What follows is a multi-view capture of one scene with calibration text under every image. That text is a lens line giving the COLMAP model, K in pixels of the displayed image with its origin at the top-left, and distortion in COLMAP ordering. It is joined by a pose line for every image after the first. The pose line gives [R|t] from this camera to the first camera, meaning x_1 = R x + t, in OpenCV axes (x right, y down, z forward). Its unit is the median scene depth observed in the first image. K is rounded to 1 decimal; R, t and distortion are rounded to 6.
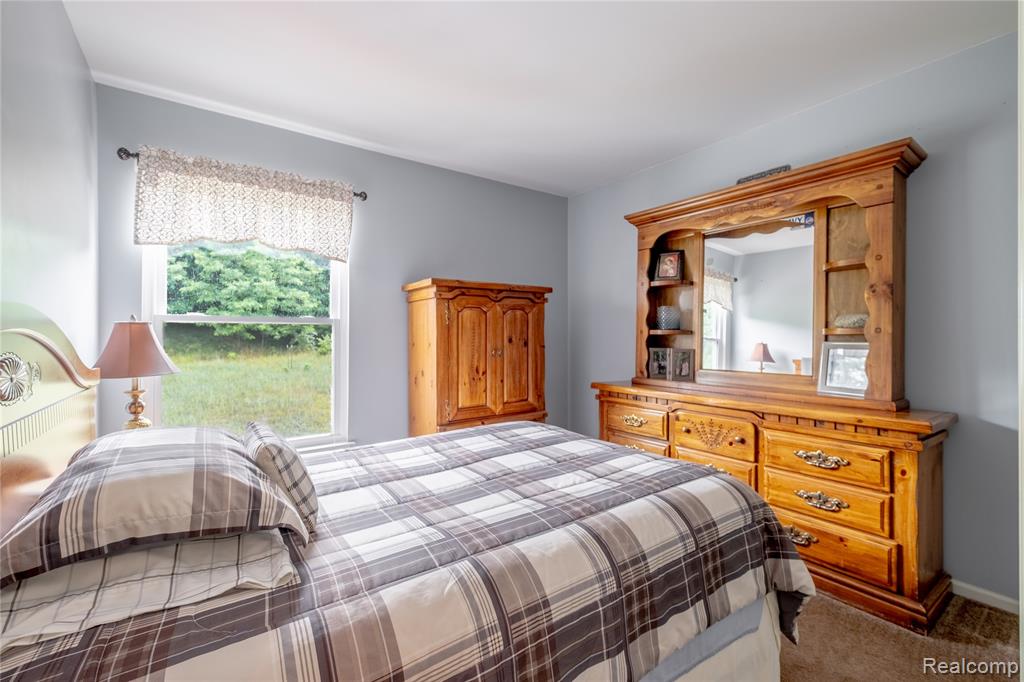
lens RADIAL K [[449.0, 0, 519.8], [0, 449.0, 334.1], [0, 0, 1]] dist [0.013244, -0.000516]
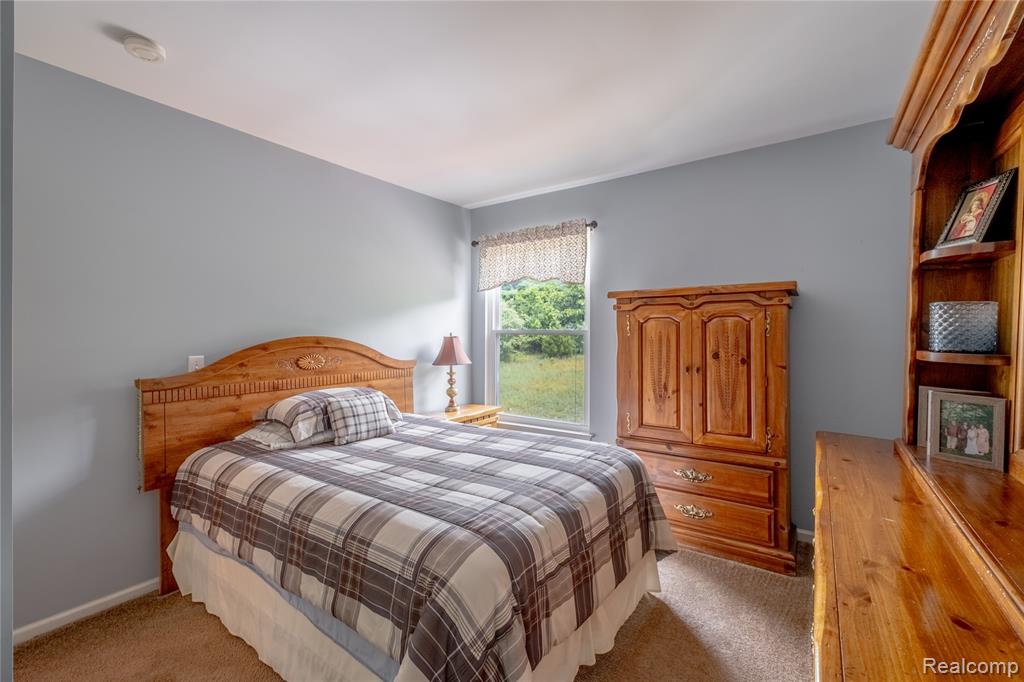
lens RADIAL K [[449.0, 0, 518.5], [0, 449.0, 344.0], [0, 0, 1]] dist [0.013244, -0.000516]
pose [[0.300937, 0.030171, -0.953167, 1.001482], [0.006737, 0.999407, 0.033761, -0.057296], [0.953620, -0.016581, 0.300555, 0.664224]]
